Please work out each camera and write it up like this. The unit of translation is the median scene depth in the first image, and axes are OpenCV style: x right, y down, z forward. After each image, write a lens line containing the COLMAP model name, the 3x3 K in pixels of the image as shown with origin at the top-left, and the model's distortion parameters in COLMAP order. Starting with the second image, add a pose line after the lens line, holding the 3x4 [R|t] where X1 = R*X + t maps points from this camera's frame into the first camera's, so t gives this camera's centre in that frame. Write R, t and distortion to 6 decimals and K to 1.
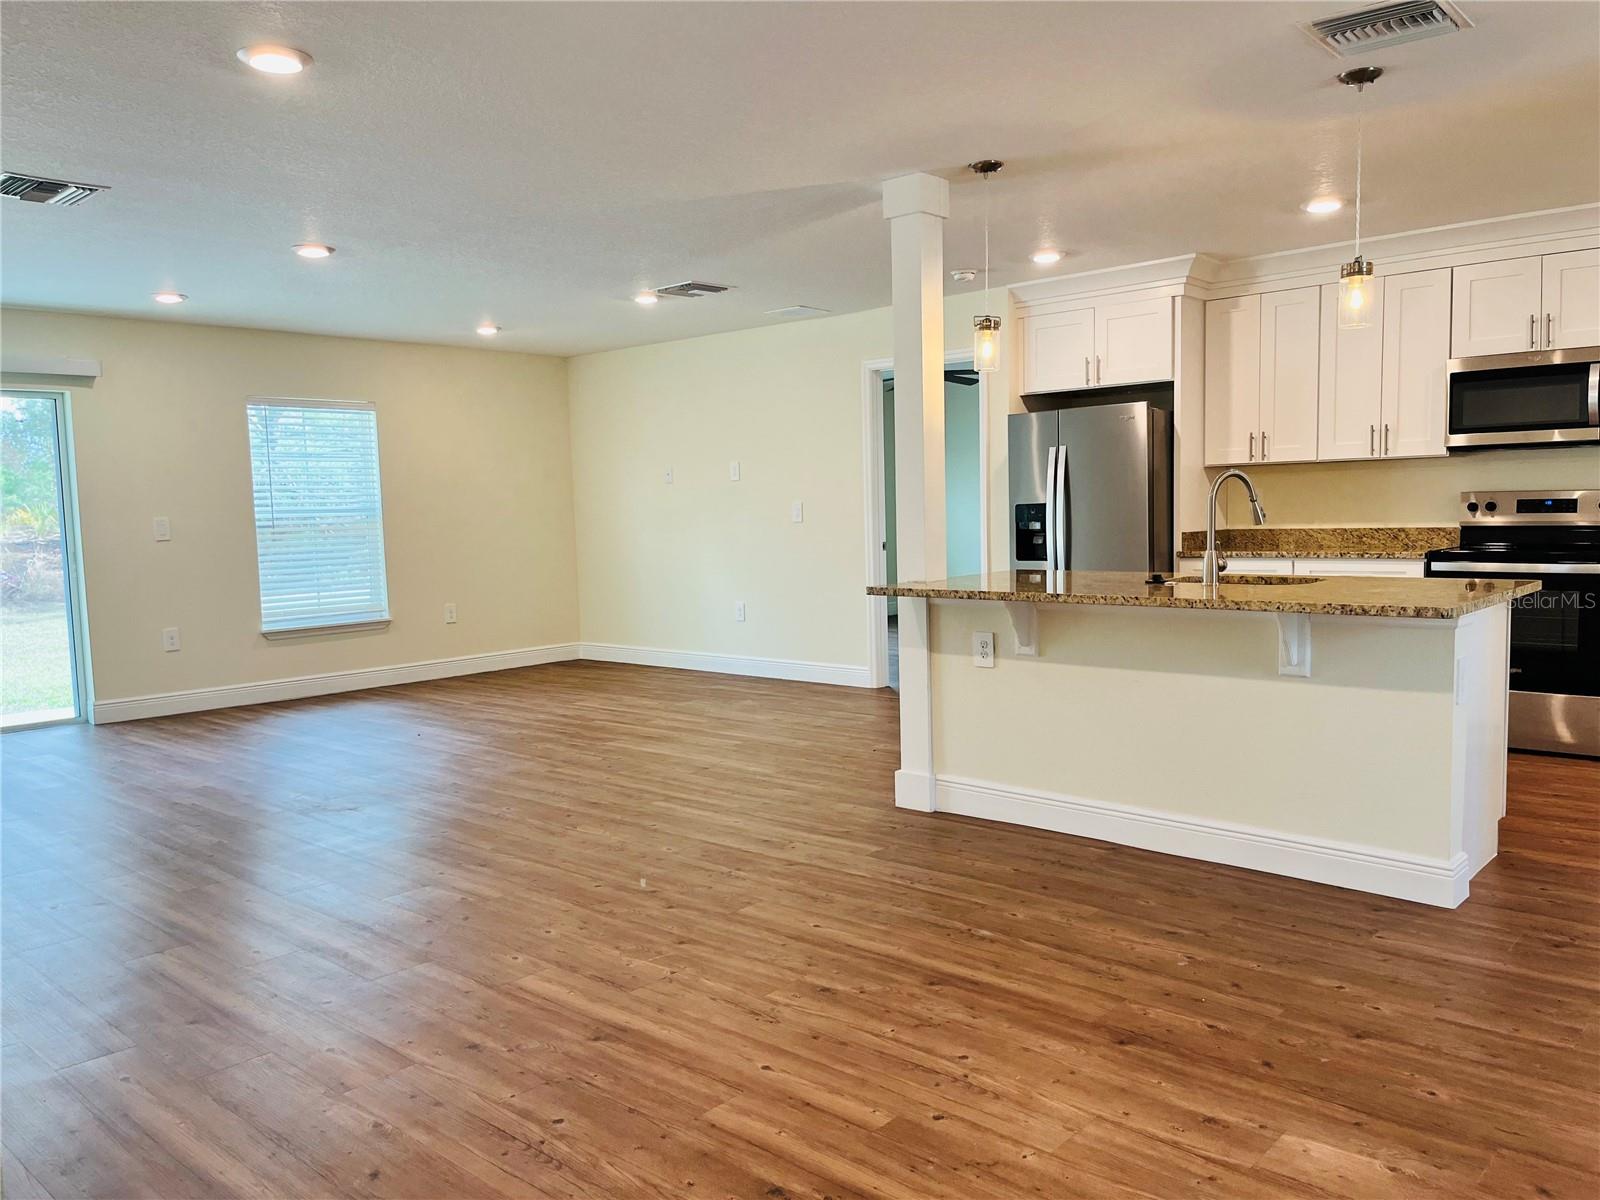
lens RADIAL K [[1214.5, 0, 804.4], [0, 1214.5, 604.0], [0, 0, 1]] dist [0.082373, -0.101521]
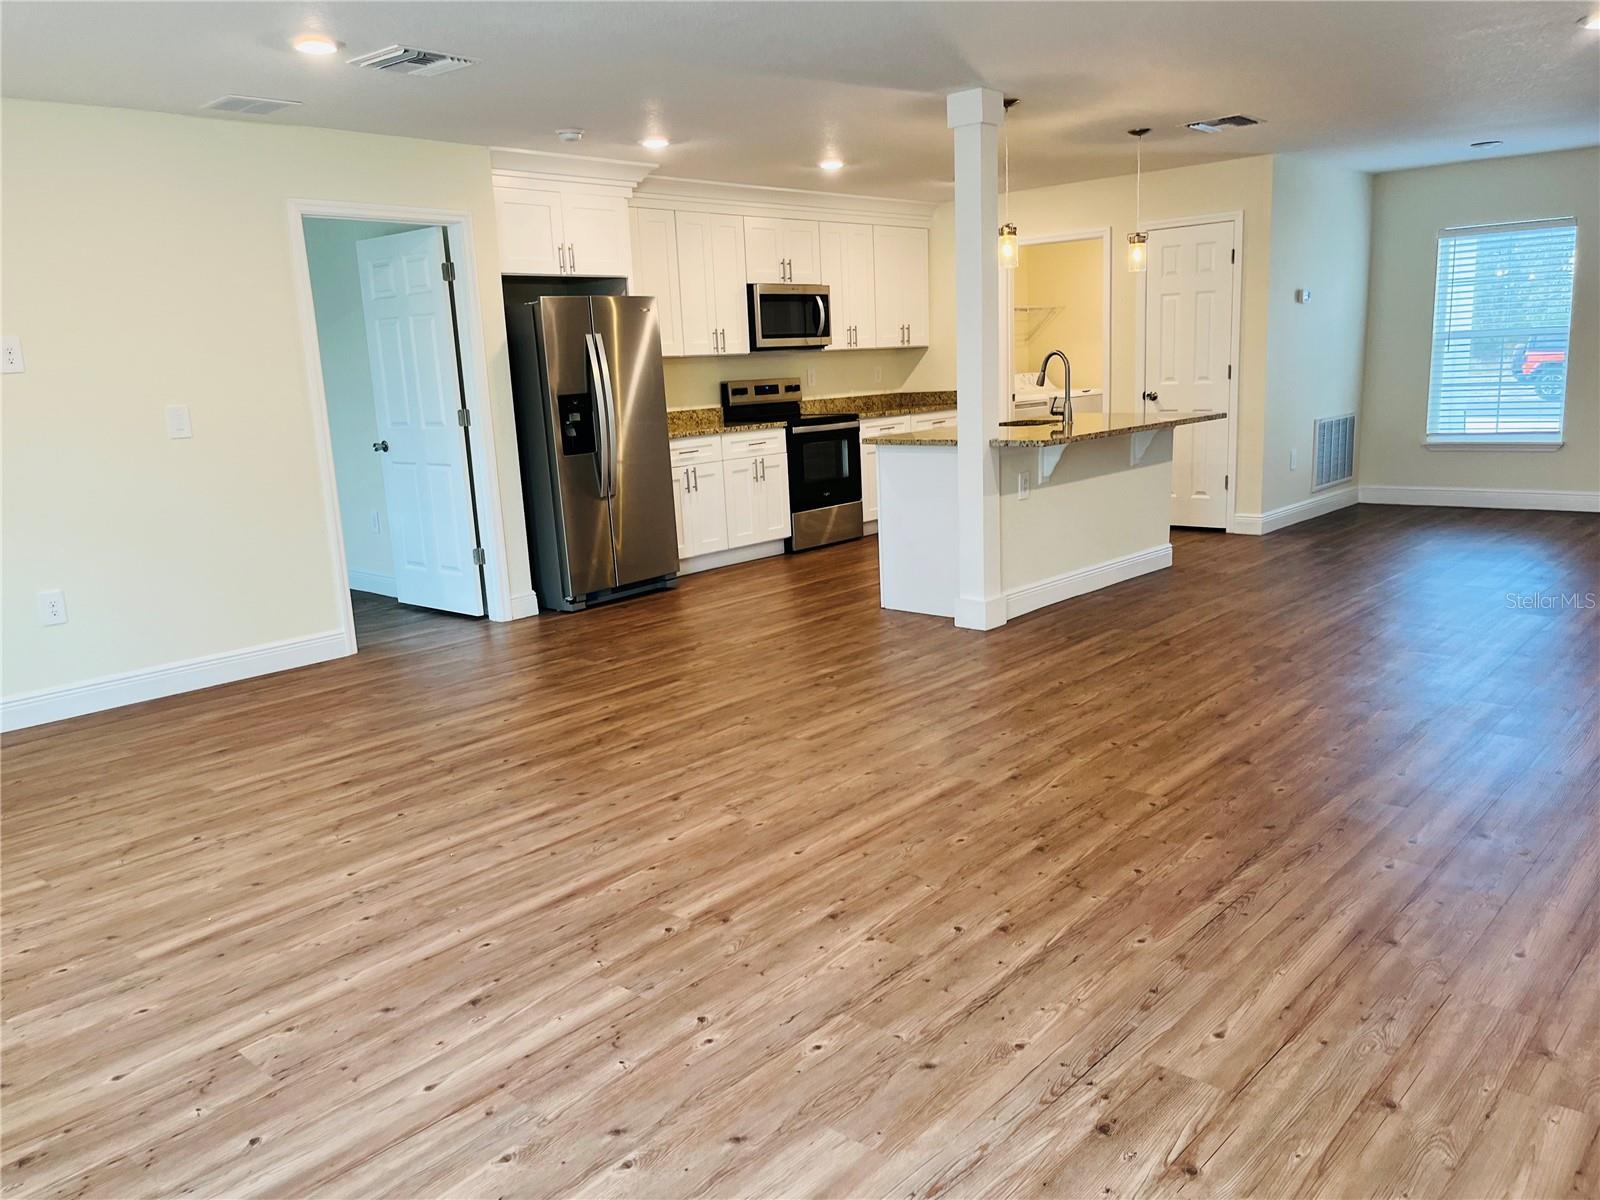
lens RADIAL K [[1214.5, 0, 804.4], [0, 1214.5, 604.0], [0, 0, 1]] dist [0.082373, -0.101521]
pose [[-0.001049, -0.173005, 0.984920, -0.925587], [0.128625, 0.976716, 0.171701, -0.073877], [-0.991693, 0.126865, 0.021228, 0.966036]]
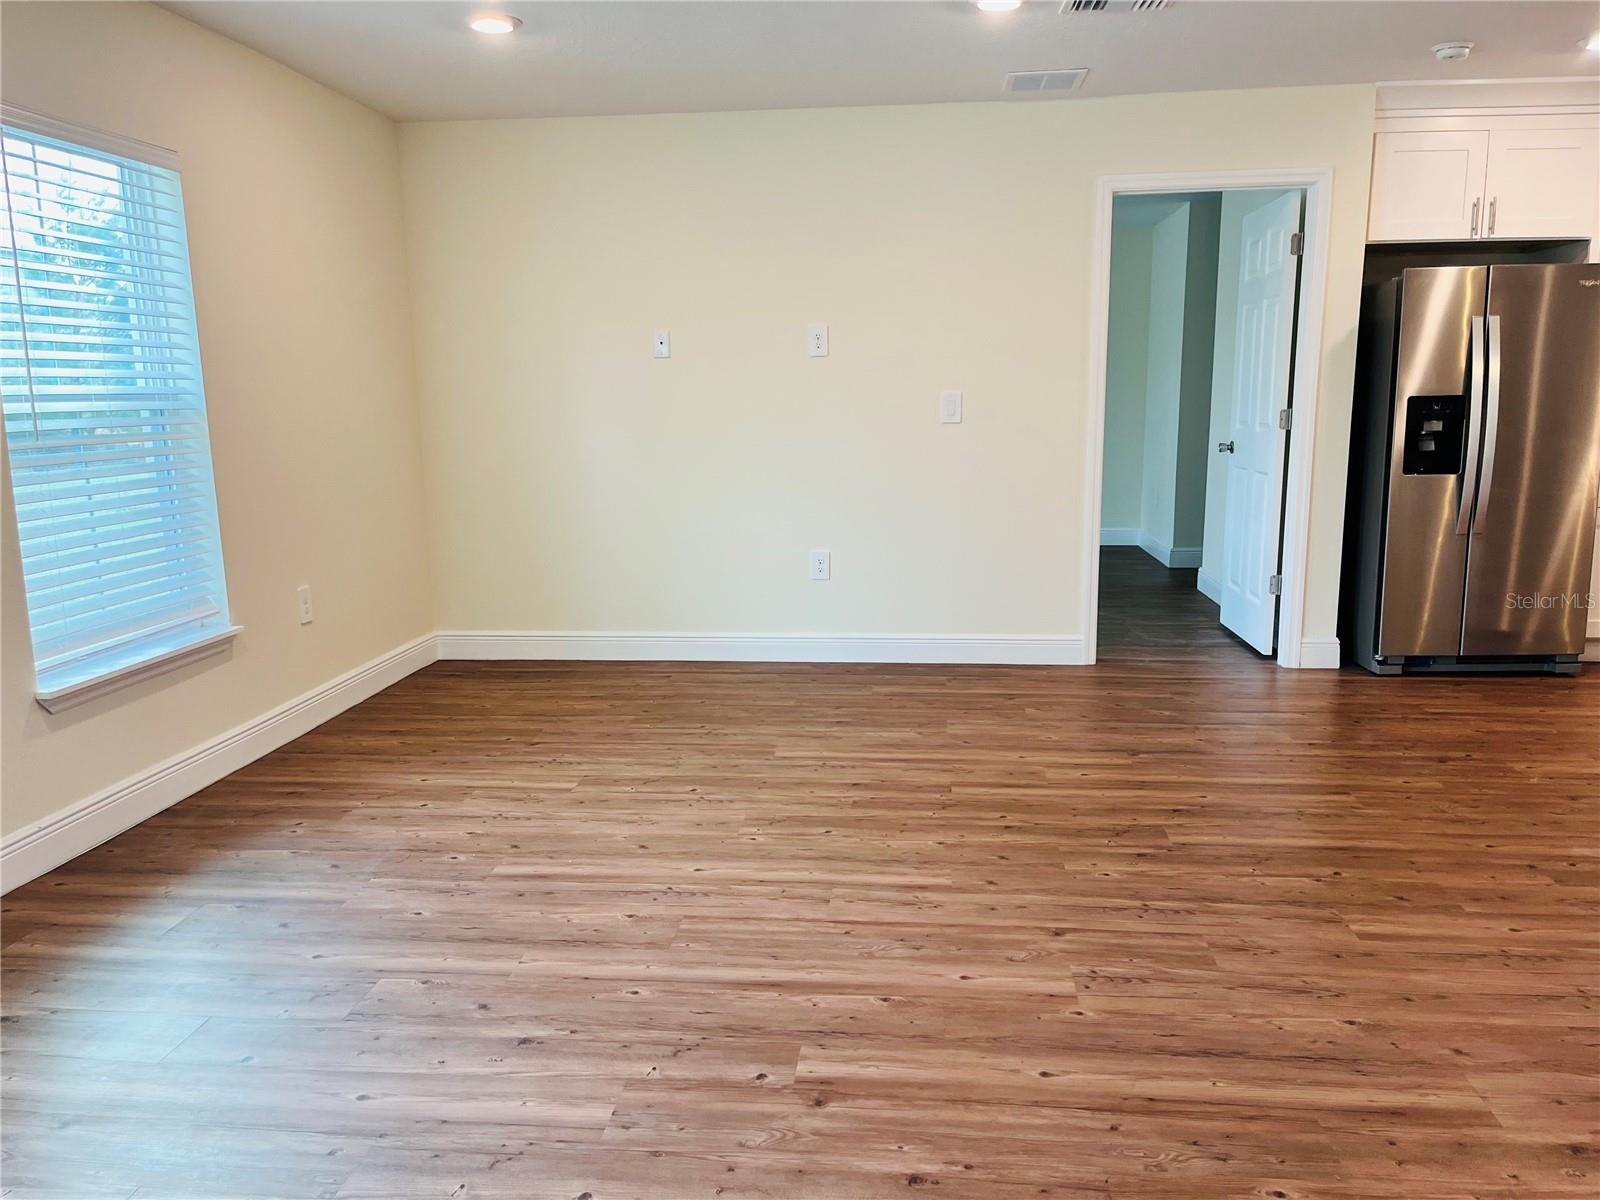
lens RADIAL K [[1214.5, 0, 804.4], [0, 1214.5, 604.0], [0, 0, 1]] dist [0.082373, -0.101521]
pose [[0.807995, -0.087089, 0.582718, -0.655151], [0.041010, 0.994930, 0.091830, -0.049033], [-0.587761, -0.050301, 0.807470, 0.730949]]
